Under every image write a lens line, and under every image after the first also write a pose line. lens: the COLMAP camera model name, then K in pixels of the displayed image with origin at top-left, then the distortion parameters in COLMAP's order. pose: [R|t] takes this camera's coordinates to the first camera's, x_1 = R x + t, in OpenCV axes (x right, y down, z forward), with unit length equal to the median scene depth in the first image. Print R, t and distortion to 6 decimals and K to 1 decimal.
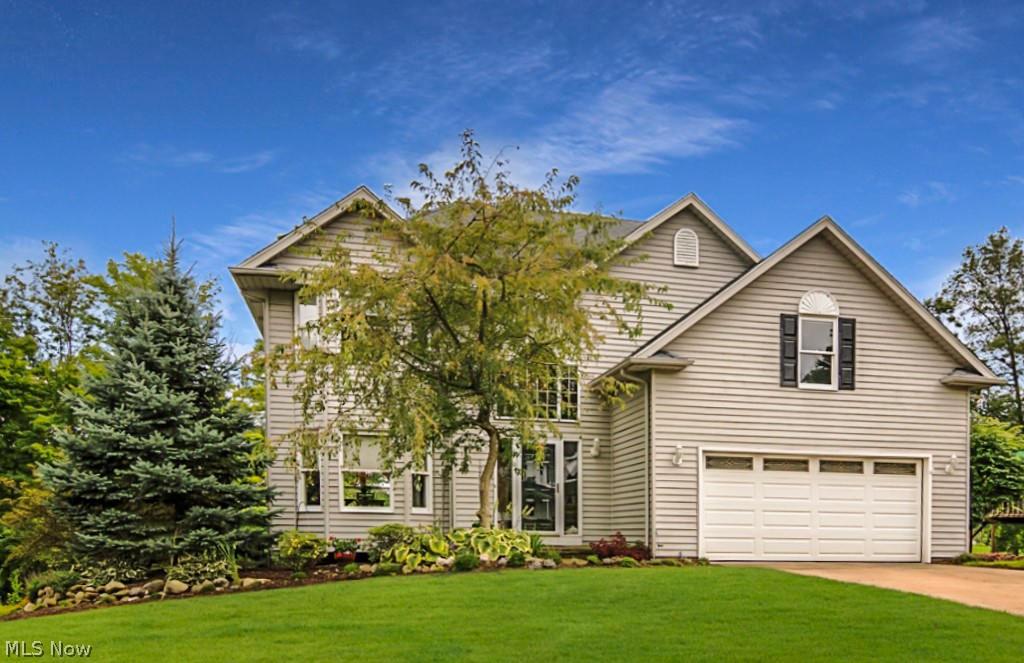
lens RADIAL K [[644.7, 0, 512.4], [0, 644.7, 332.5], [0, 0, 1]] dist [-0.007178, 0.001088]
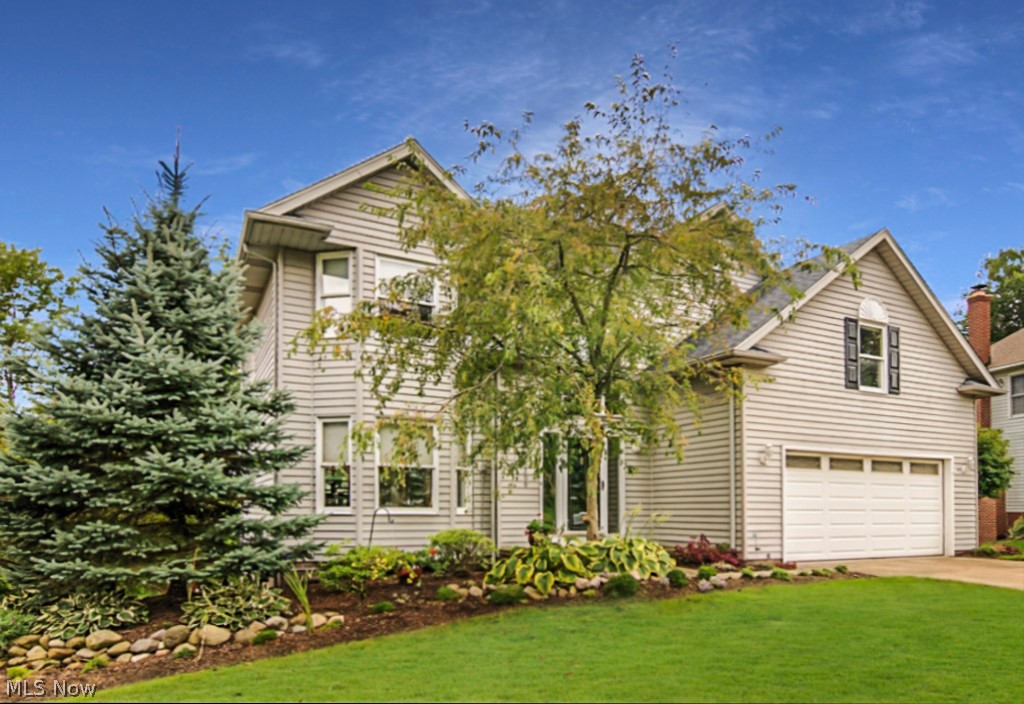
lens RADIAL K [[534.0, 0, 512.4], [0, 534.0, 351.7], [0, 0, 1]] dist [-0.002978, -0.002512]
pose [[0.967669, 0.060901, 0.244762, -0.321868], [-0.062972, 0.998015, 0.000637, 0.062267], [-0.244238, -0.016030, 0.969583, 0.324775]]
